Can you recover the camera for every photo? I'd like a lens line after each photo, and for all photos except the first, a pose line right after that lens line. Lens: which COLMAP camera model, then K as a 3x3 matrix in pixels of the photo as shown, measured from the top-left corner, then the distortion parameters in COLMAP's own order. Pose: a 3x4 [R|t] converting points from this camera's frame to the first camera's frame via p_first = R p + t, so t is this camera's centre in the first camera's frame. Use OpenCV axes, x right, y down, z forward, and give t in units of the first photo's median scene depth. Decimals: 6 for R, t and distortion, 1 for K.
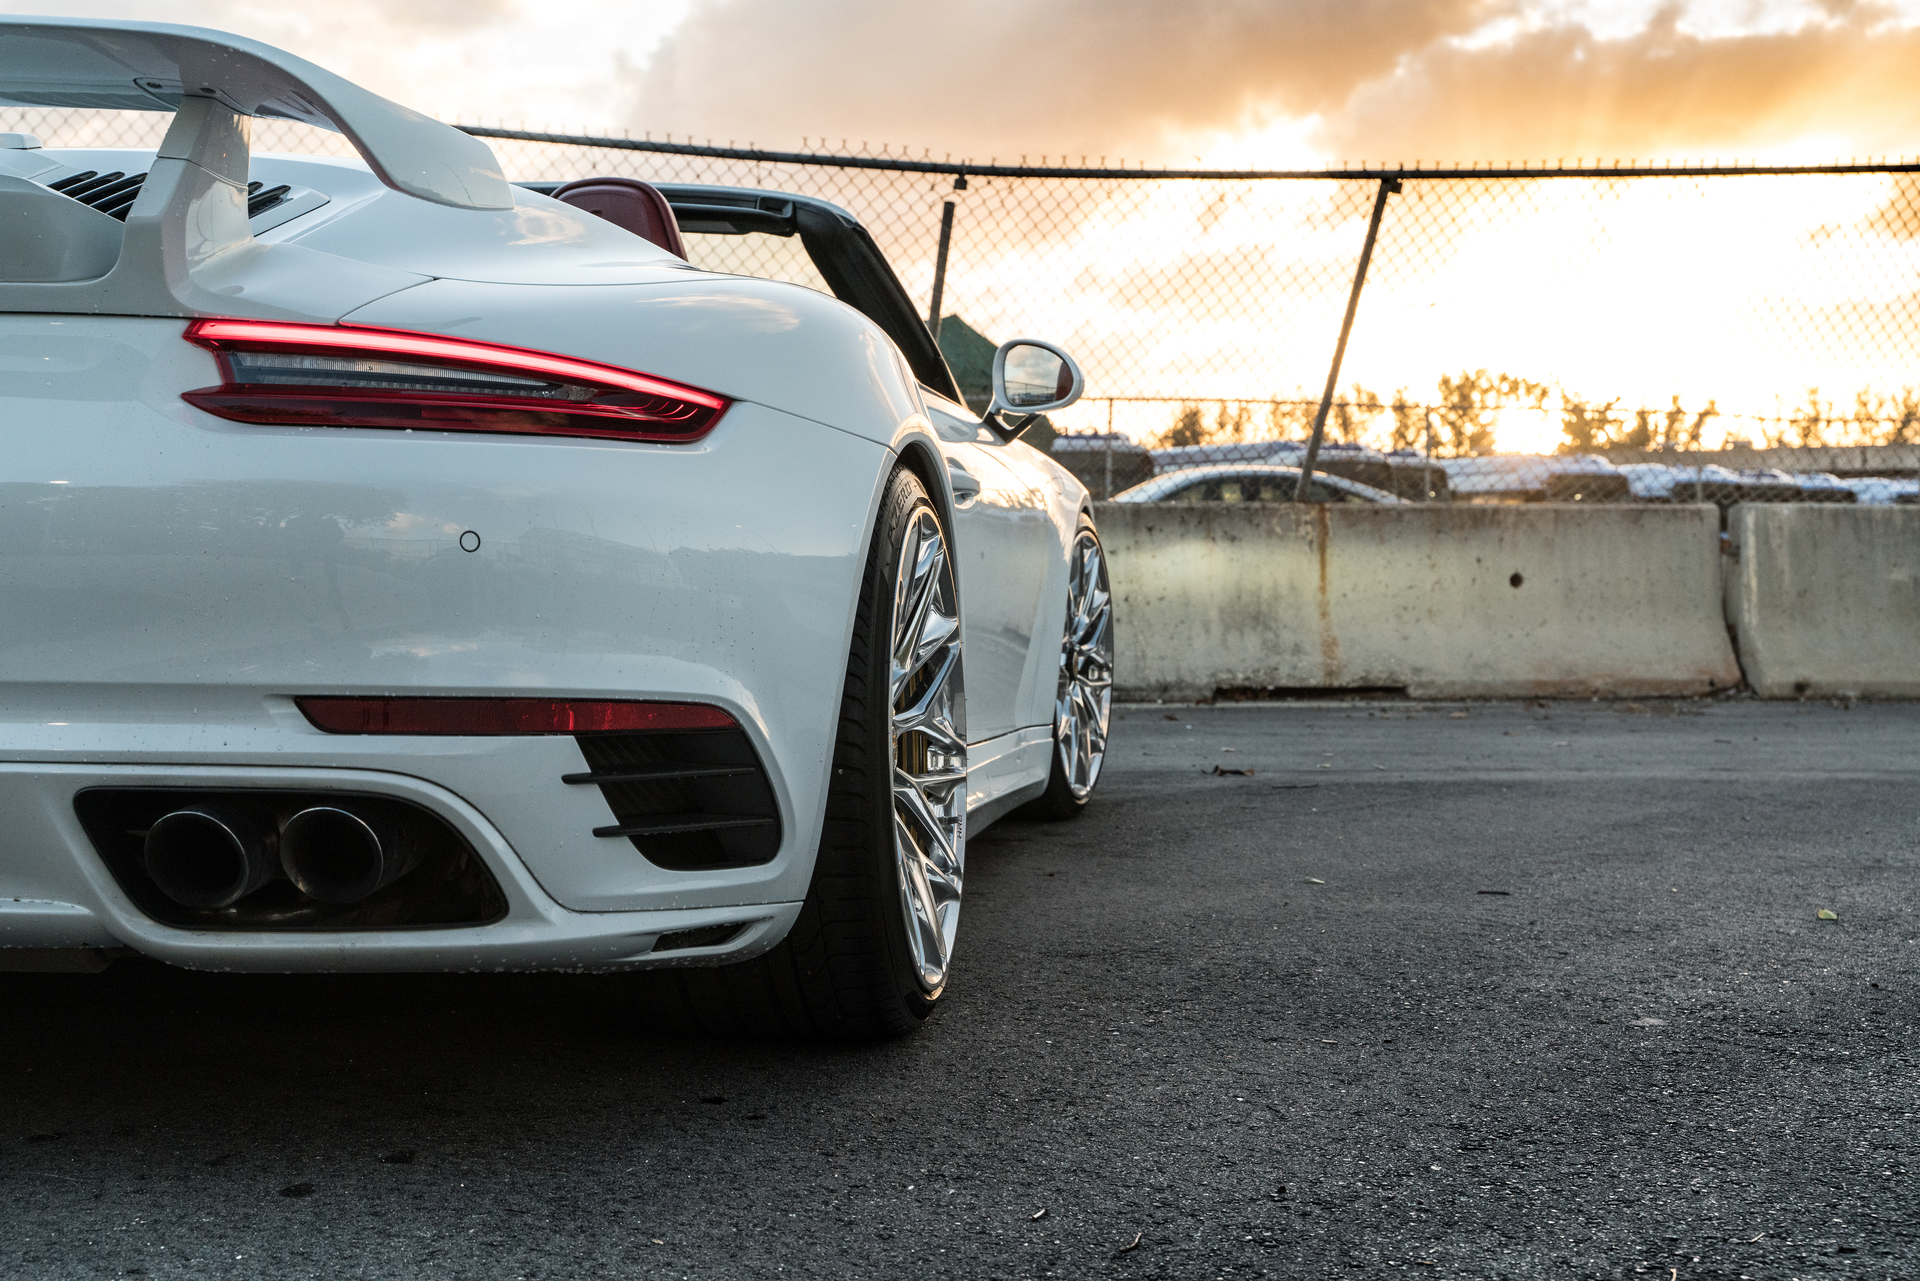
lens RADIAL K [[2504.2, 0, 945.8], [0, 2504.2, 637.6], [0, 0, 1]] dist [0.003489, 0.000000]
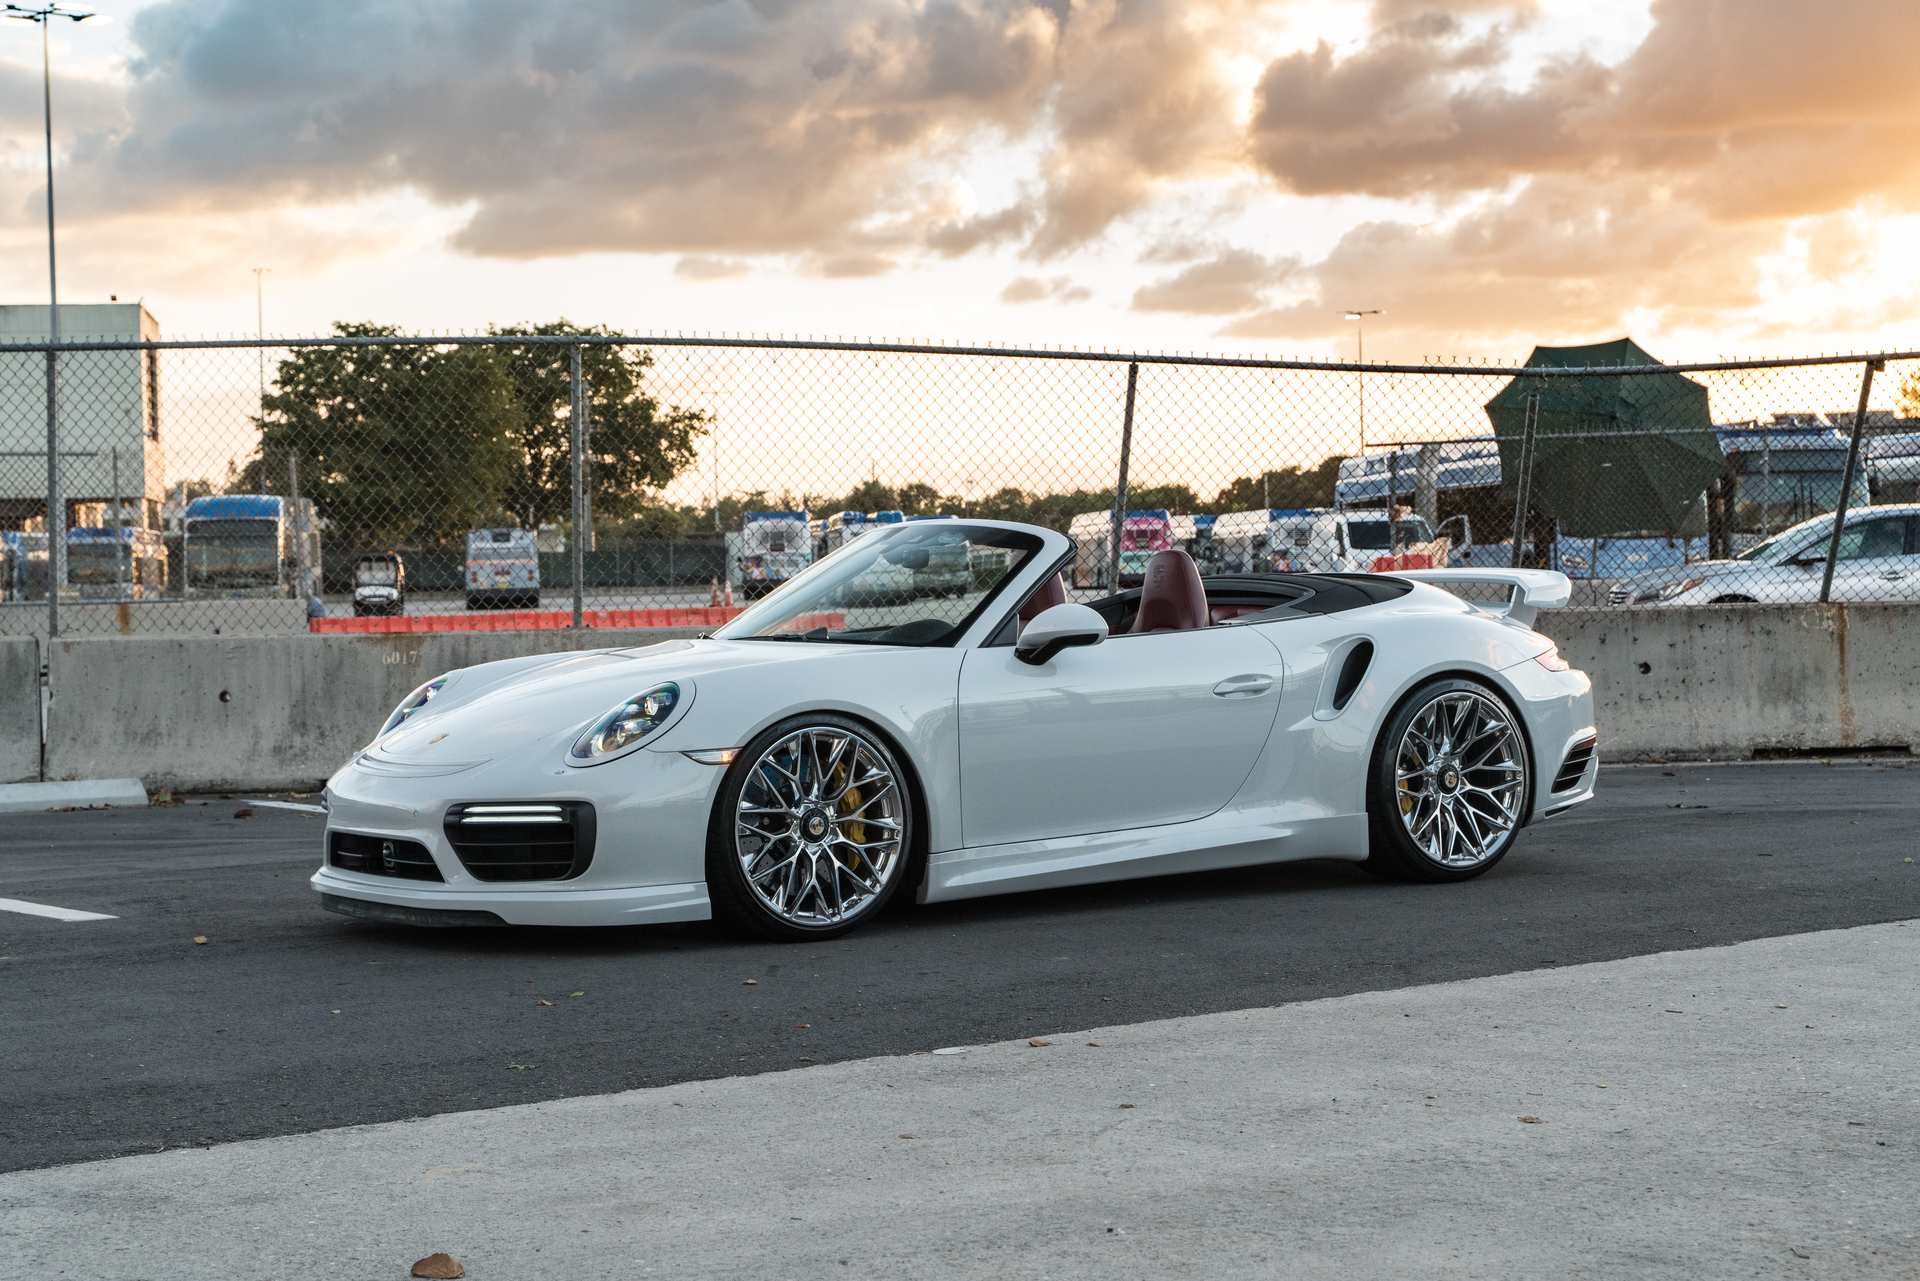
lens RADIAL K [[3470.4, 0, 973.0], [0, 3470.4, 658.5], [0, 0, 1]] dist [0.019821, 0.000000]
pose [[0.982182, -0.020705, -0.186790, 0.047924], [0.019857, 0.999782, -0.006408, -0.023416], [0.186882, 0.002585, 0.982379, -0.842504]]
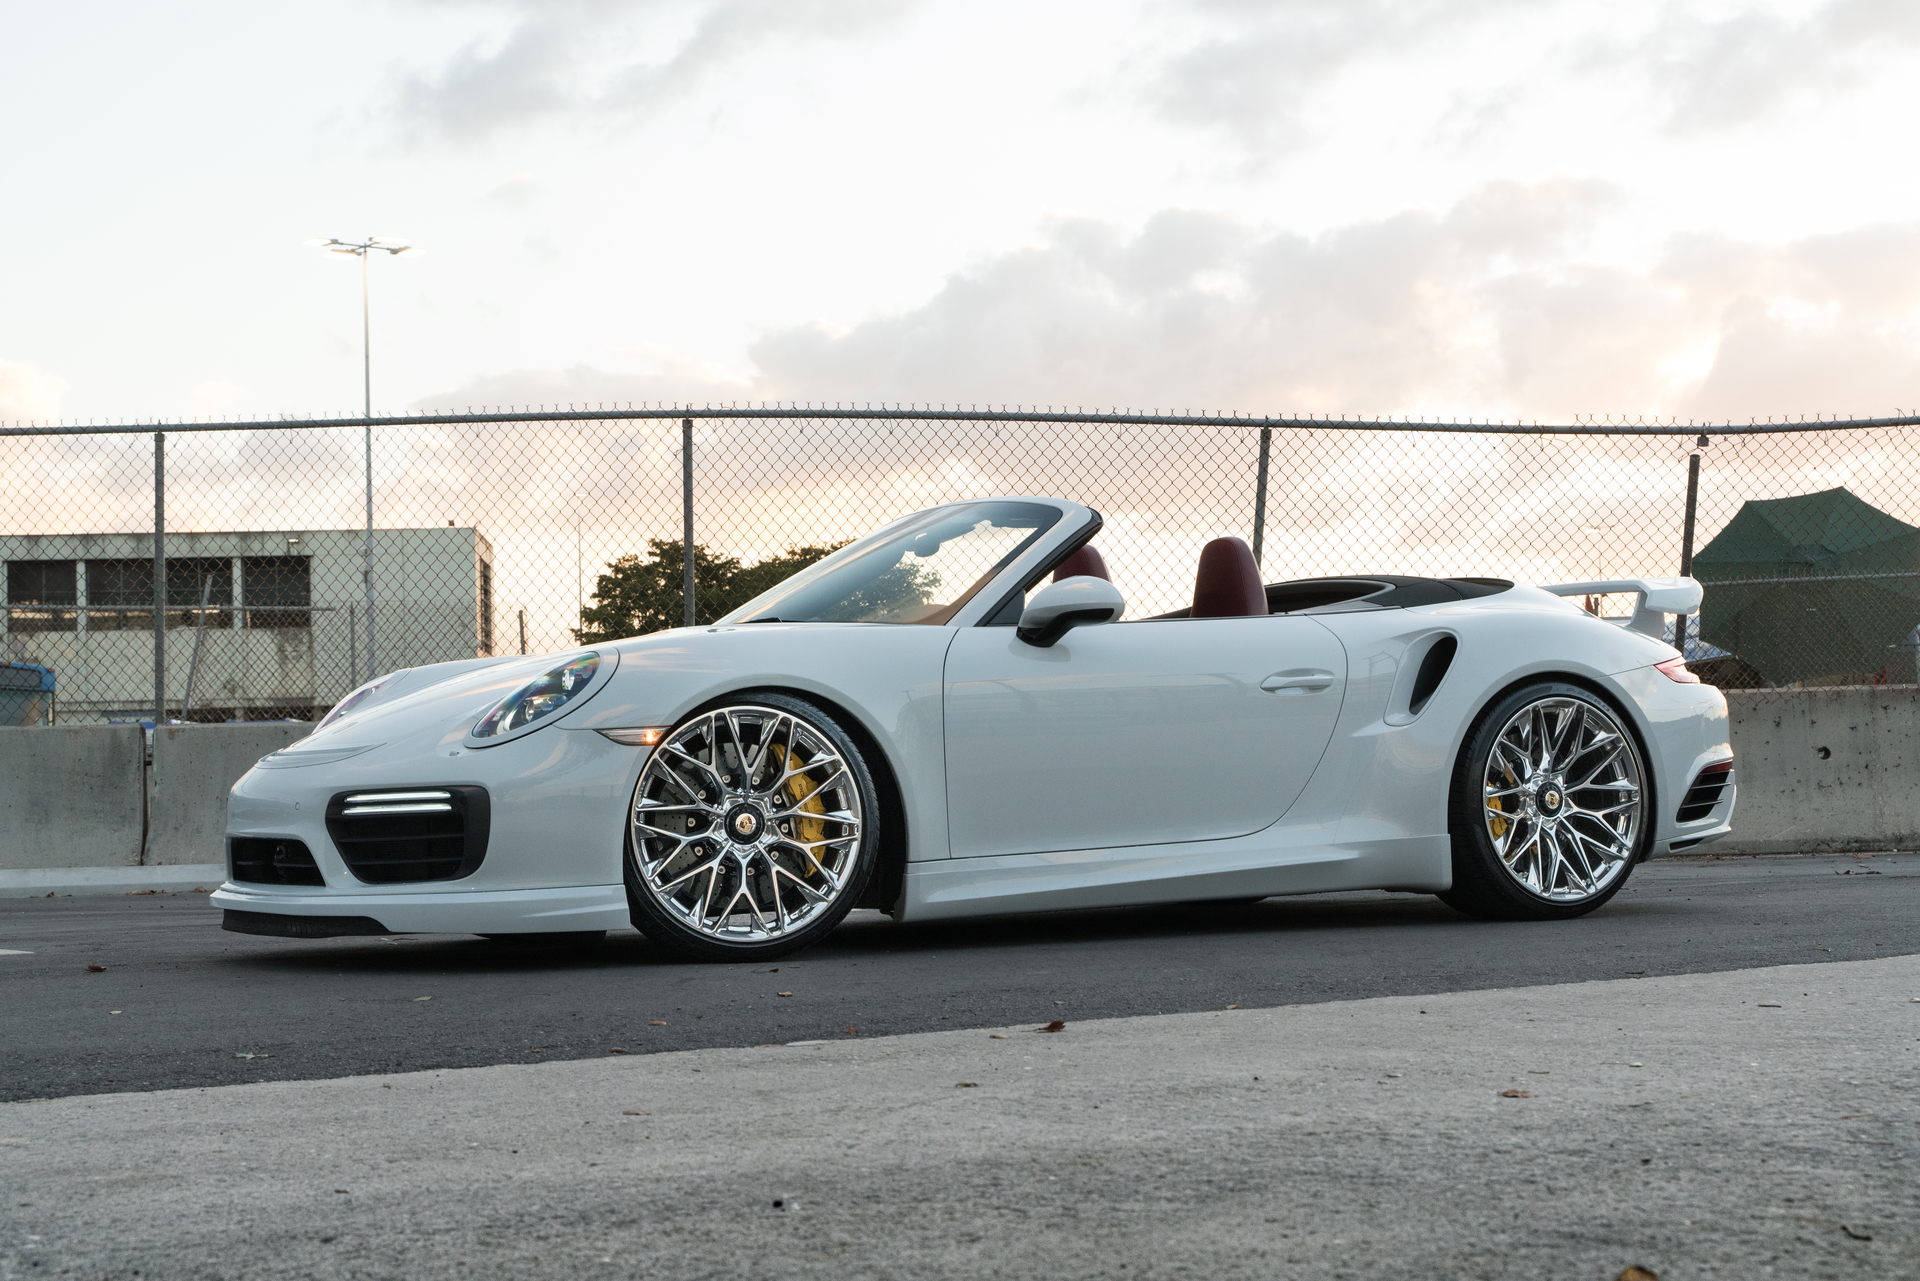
lens RADIAL K [[3174.7, 0, 985.0], [0, 3174.7, 664.8], [0, 0, 1]] dist [0.039593, 0.000000]
pose [[0.963268, -0.036887, -0.265997, 0.074269], [0.018884, 0.997374, -0.069923, 0.035128], [0.267878, 0.062331, 0.961434, -0.594869]]
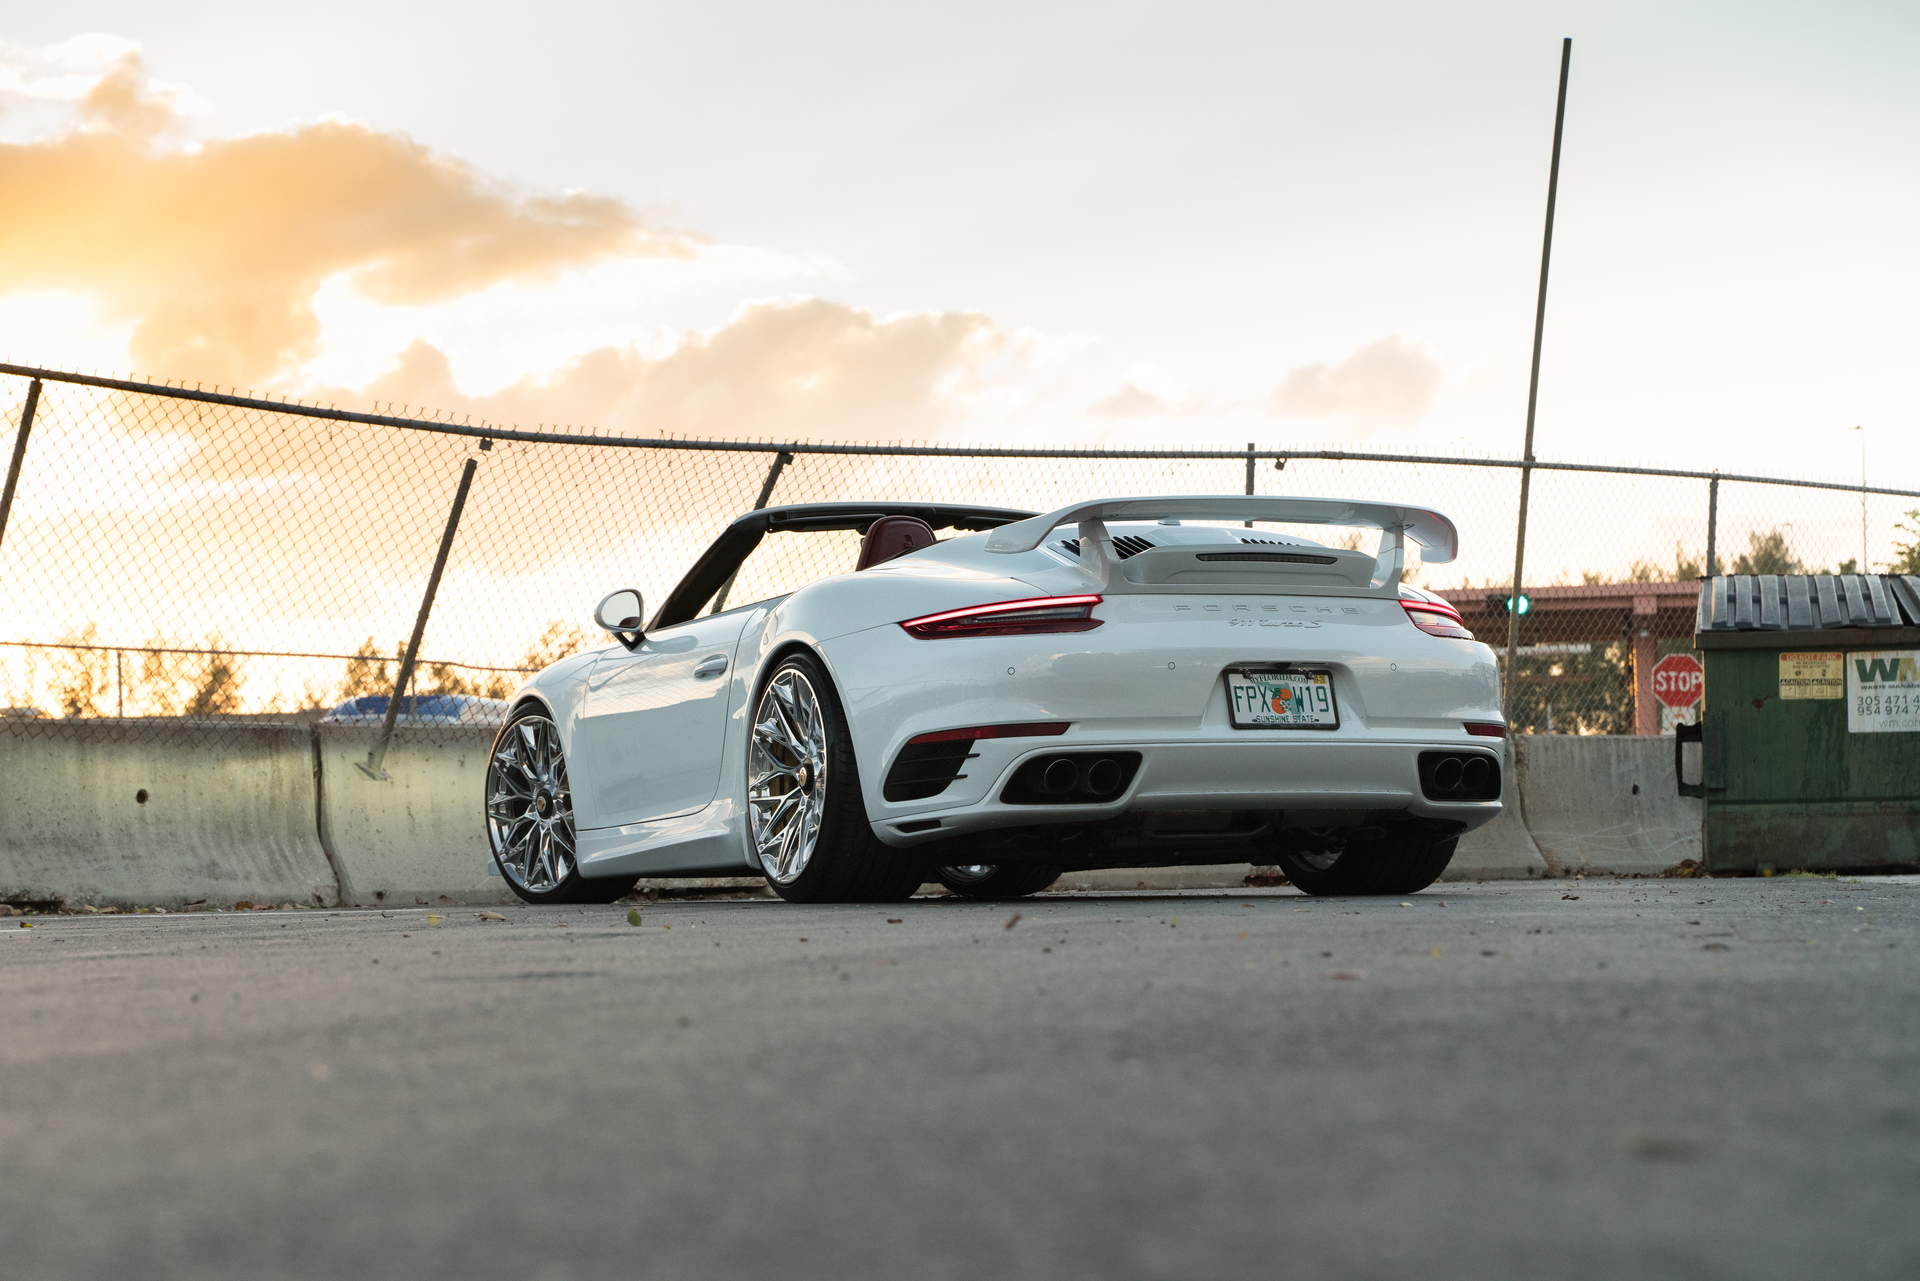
lens RADIAL K [[4018.2, 0, 942.6], [0, 4018.2, 645.4], [0, 0, 1]] dist [0.016562, 0.000000]
pose [[0.848005, 0.011273, 0.529868, -0.736166], [0.039361, 0.995673, -0.084176, 0.069122], [-0.528524, 0.092238, 0.843892, -0.615214]]
